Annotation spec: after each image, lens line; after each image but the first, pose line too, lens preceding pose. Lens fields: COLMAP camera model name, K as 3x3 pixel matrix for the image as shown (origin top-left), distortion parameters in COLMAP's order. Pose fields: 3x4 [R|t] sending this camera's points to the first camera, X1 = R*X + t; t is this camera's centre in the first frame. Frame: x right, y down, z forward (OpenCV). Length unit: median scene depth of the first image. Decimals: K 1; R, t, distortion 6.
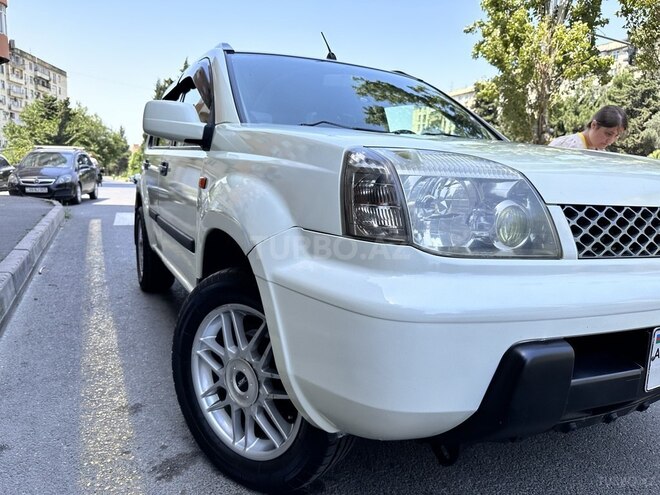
lens RADIAL K [[458.5, 0, 330.0], [0, 458.5, 247.5], [0, 0, 1]] dist [0.039988, -0.053588]
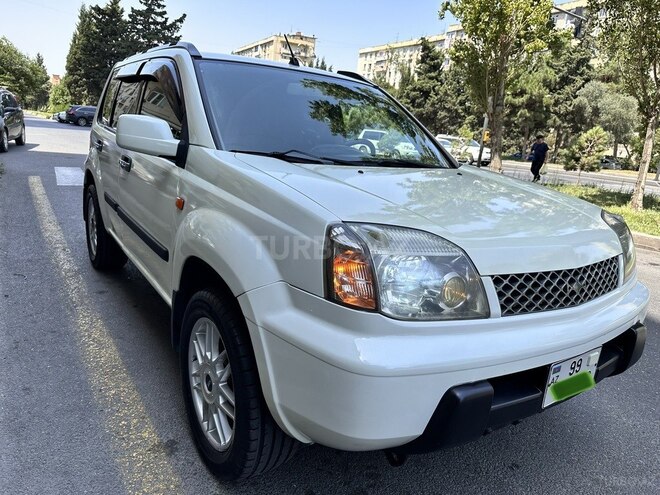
lens RADIAL K [[458.5, 0, 330.0], [0, 458.5, 247.5], [0, 0, 1]] dist [0.039988, -0.053588]
pose [[0.991759, 0.019263, 0.126663, -0.110695], [-0.031727, 0.994765, 0.097139, -0.269014], [-0.124129, -0.100357, 0.987178, -0.204911]]
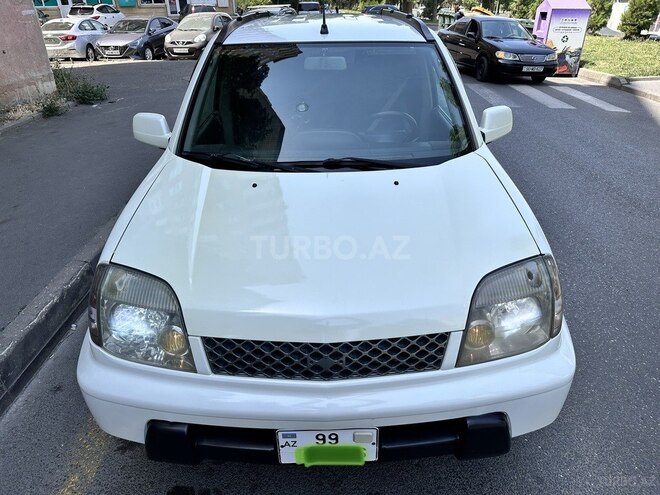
lens RADIAL K [[458.5, 0, 330.0], [0, 458.5, 247.5], [0, 0, 1]] dist [0.039988, -0.053588]
pose [[0.906339, 0.150140, -0.394979, 1.275284], [-0.022811, 0.950768, 0.309063, -0.730393], [0.421936, -0.271106, 0.865142, 0.048731]]
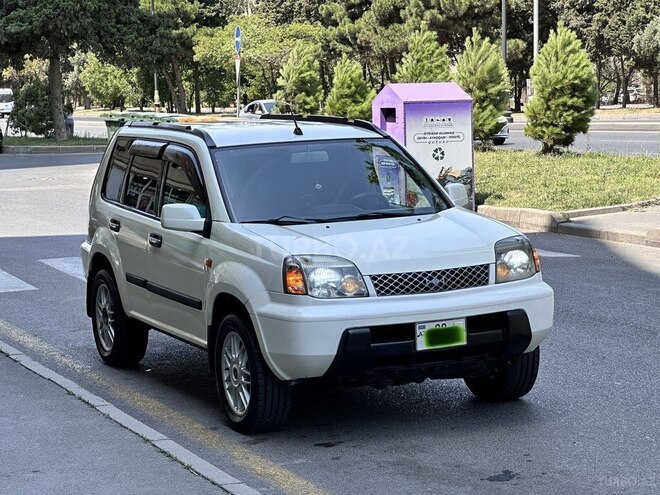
lens RADIAL K [[1376.8, 0, 330.0], [0, 1376.8, 247.5], [0, 0, 1]] dist [0.055874, 0.468905]
pose [[0.995440, -0.067460, -0.067448, 0.761659], [0.063943, 0.996545, -0.053011, 0.133025], [0.070791, 0.048457, 0.996314, -6.174229]]
